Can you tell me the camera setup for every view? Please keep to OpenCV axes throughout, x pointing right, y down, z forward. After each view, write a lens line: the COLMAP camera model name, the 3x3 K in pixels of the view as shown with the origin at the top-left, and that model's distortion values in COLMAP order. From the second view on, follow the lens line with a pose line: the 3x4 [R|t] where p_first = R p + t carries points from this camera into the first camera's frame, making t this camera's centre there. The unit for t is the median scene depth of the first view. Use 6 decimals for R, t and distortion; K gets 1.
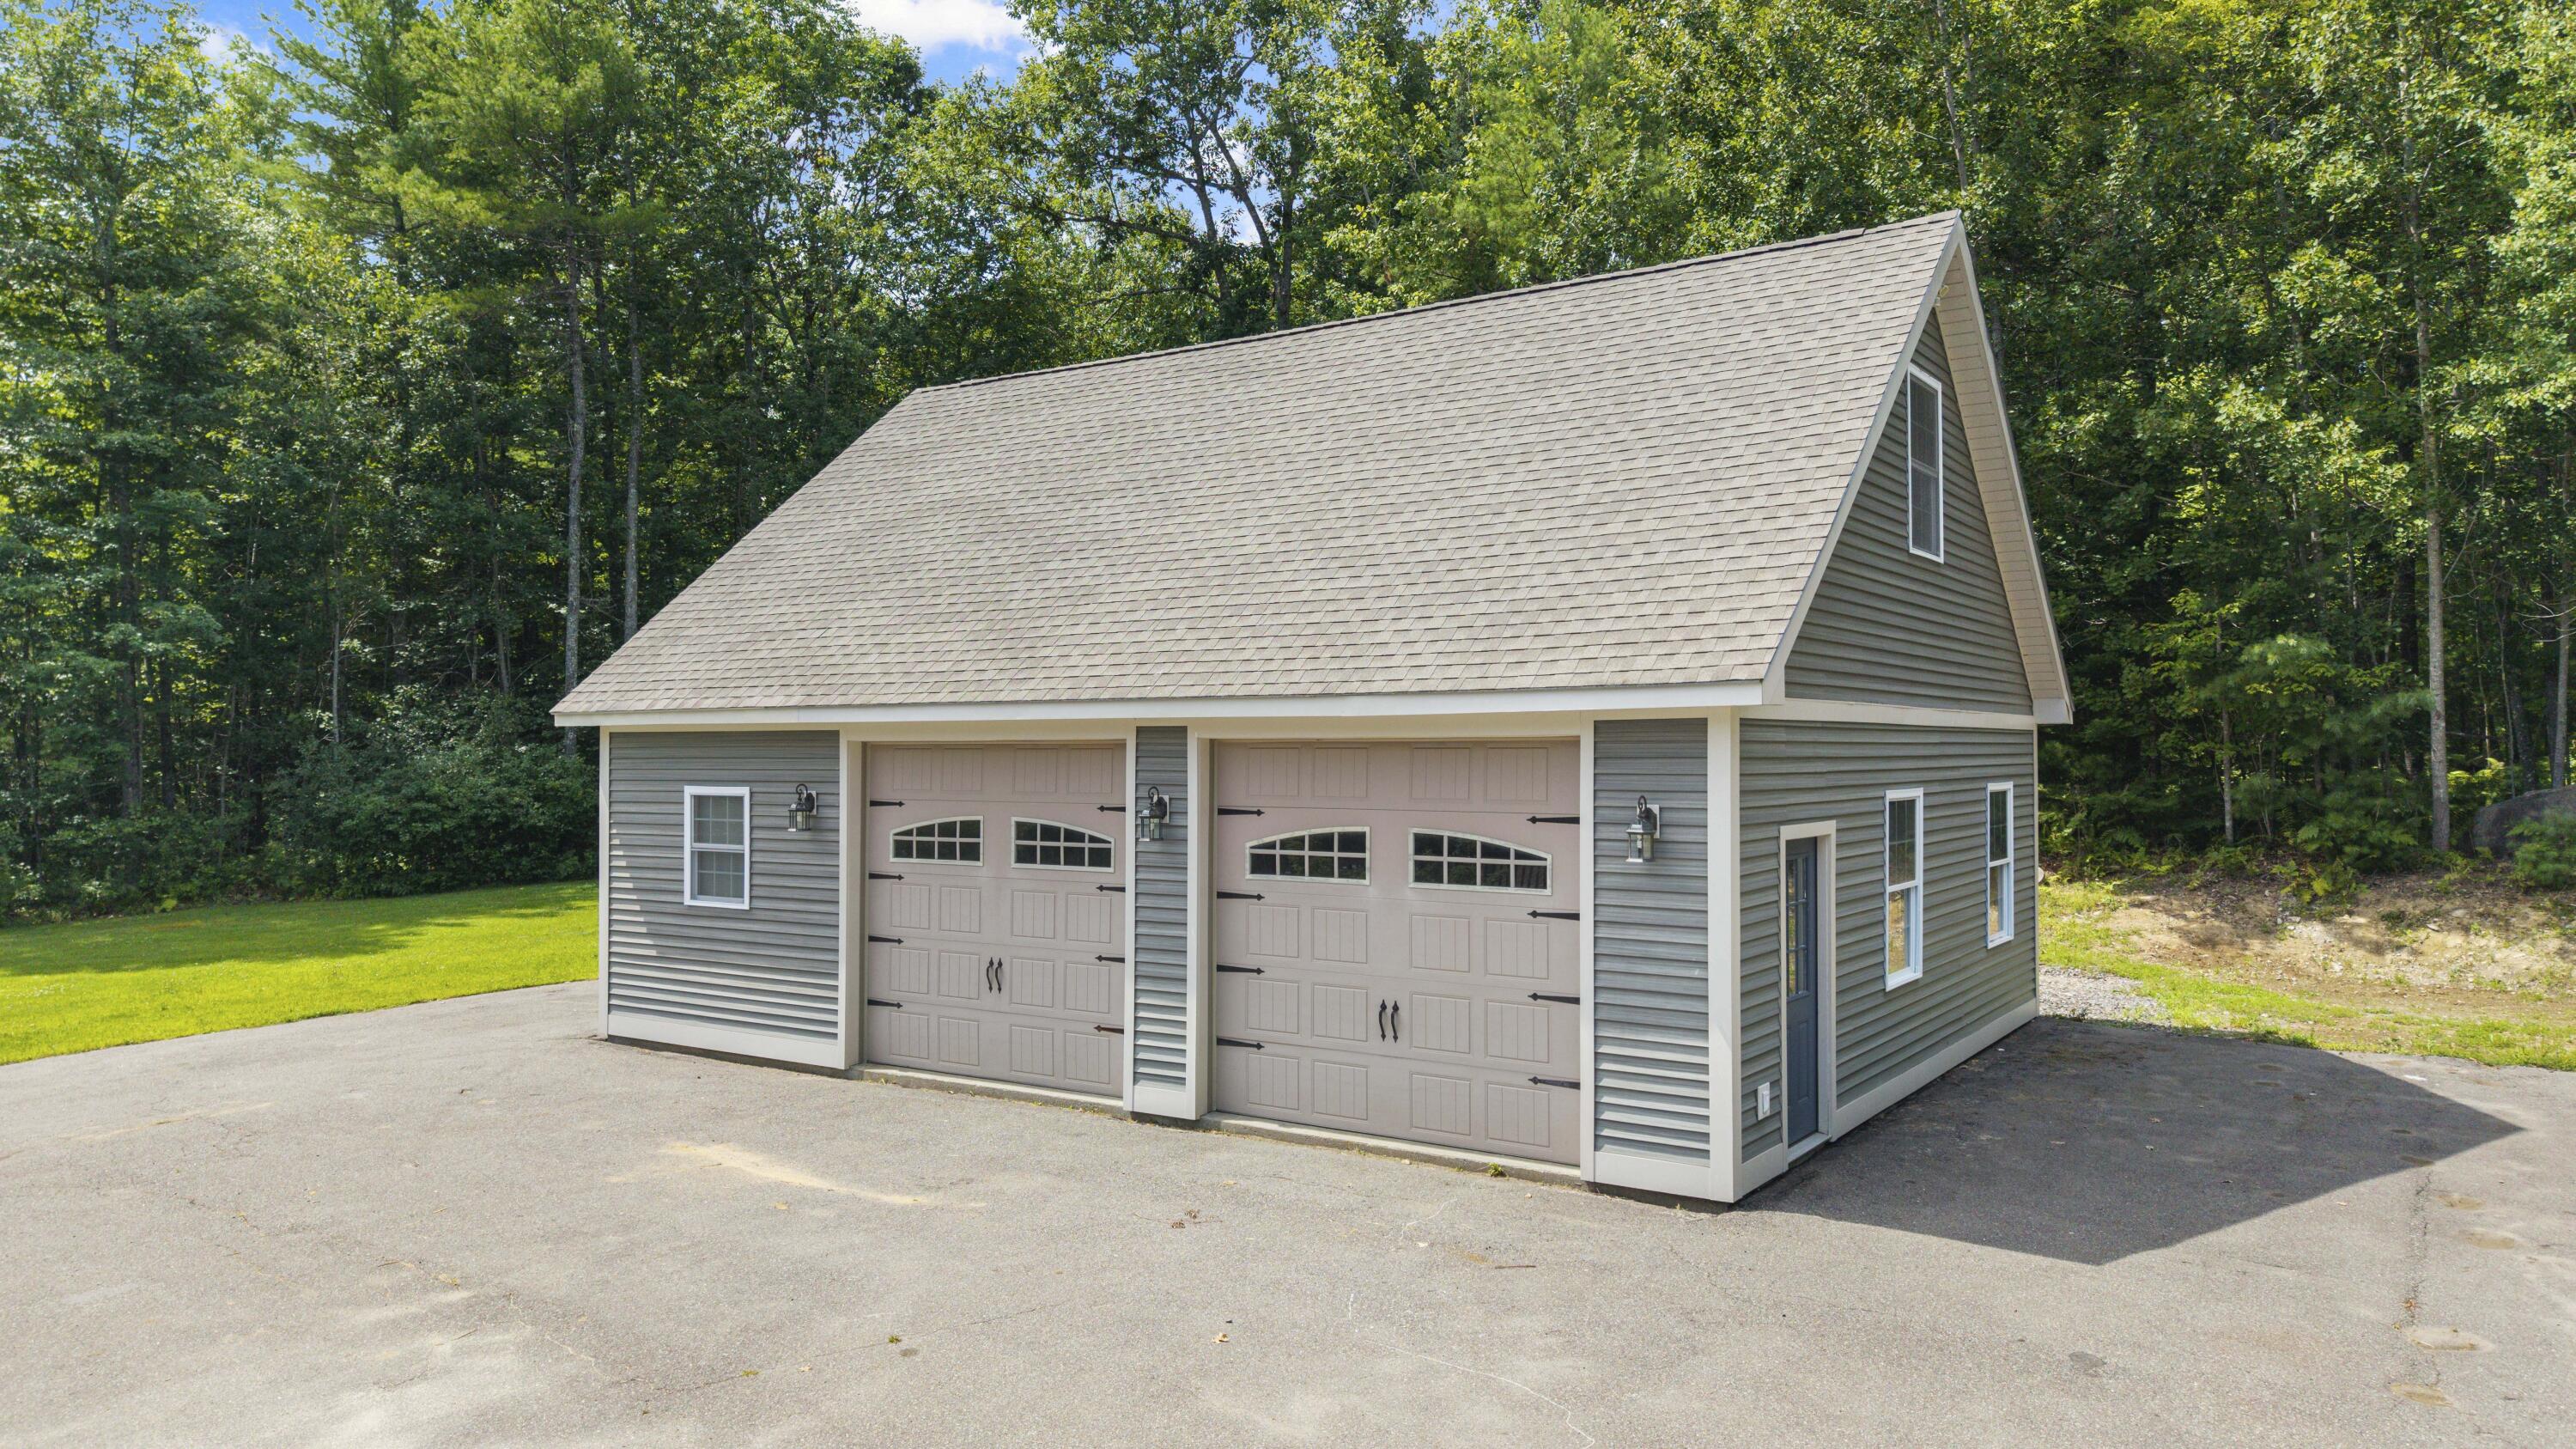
lens RADIAL K [[1721.3, 0, 1288.0], [0, 1721.3, 724.5], [0, 0, 1]] dist [0.002609, -0.001130]
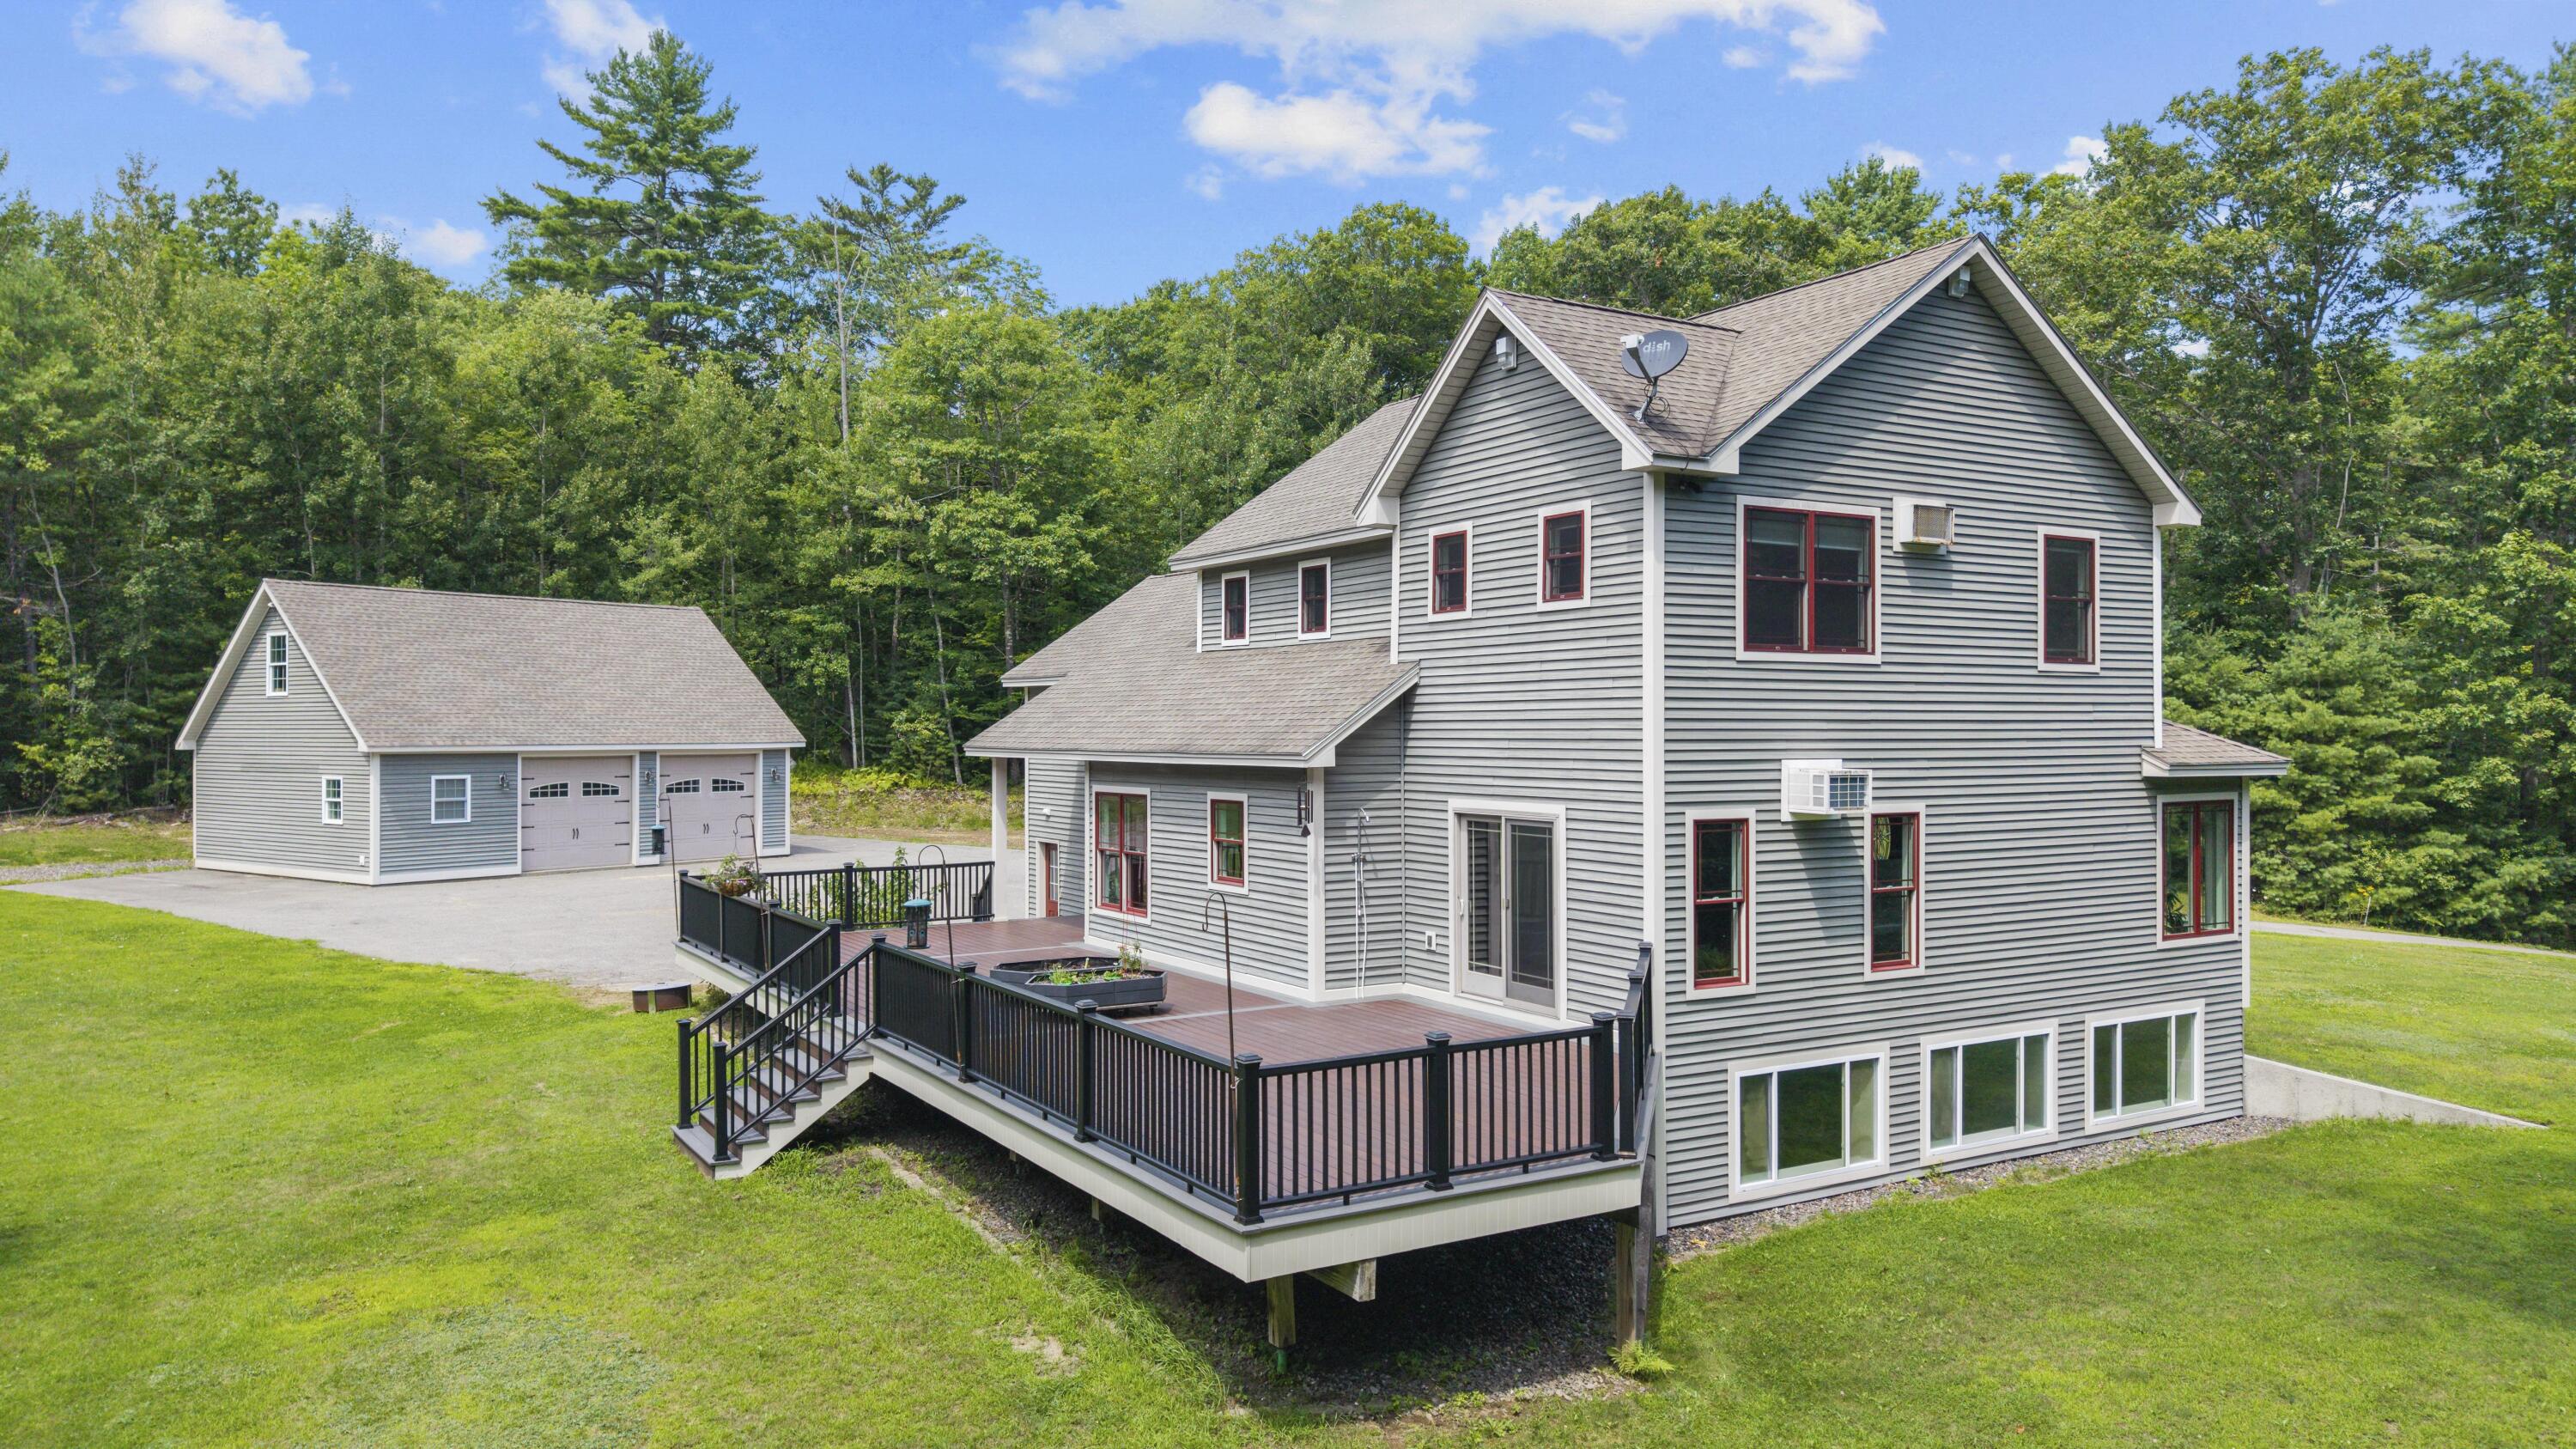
lens RADIAL K [[1740.6, 0, 1336.3], [0, 1740.6, 735.2], [0, 0, 1]] dist [0.027094, -0.075351]
pose [[0.038357, -0.006163, 0.999245, -3.133817], [-0.023142, 0.999707, 0.007055, -0.078203], [-0.998996, -0.023396, 0.038203, -0.440357]]
